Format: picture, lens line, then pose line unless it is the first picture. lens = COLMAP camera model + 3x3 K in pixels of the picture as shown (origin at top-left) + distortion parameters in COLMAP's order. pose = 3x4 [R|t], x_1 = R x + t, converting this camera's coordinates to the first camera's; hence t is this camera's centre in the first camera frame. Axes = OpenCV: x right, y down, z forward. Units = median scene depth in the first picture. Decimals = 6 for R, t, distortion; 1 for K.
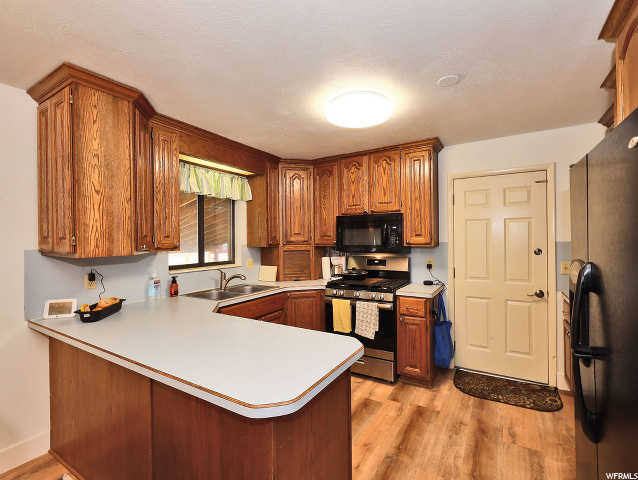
lens RADIAL K [[302.2, 0, 319.0], [0, 302.2, 240.0], [0, 0, 1]] dist [0.001938, 0.000200]
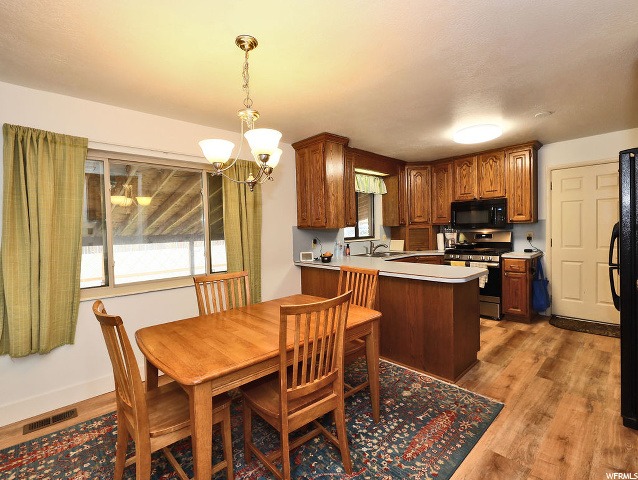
lens RADIAL K [[302.2, 0, 319.0], [0, 302.2, 240.0], [0, 0, 1]] dist [0.001938, 0.000200]
pose [[0.965570, -0.006321, -0.260065, -0.178297], [0.016383, 0.999198, 0.036543, 0.033360], [0.259625, -0.039545, 0.964899, -0.513551]]
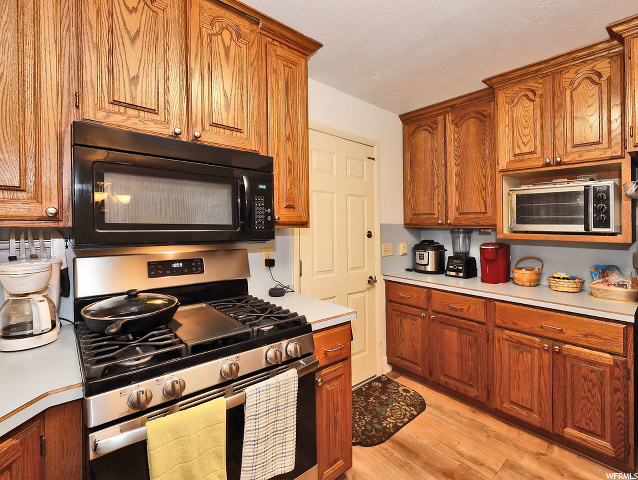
lens RADIAL K [[302.0, 0, 339.3], [0, 302.0, 228.0], [0, 0, 1]] dist [0.003769, 0.000399]
pose [[0.281577, 0.007651, 0.959508, -0.158014], [-0.011500, 0.999923, -0.004599, 0.022357], [-0.959470, -0.009740, 0.281643, 0.753051]]
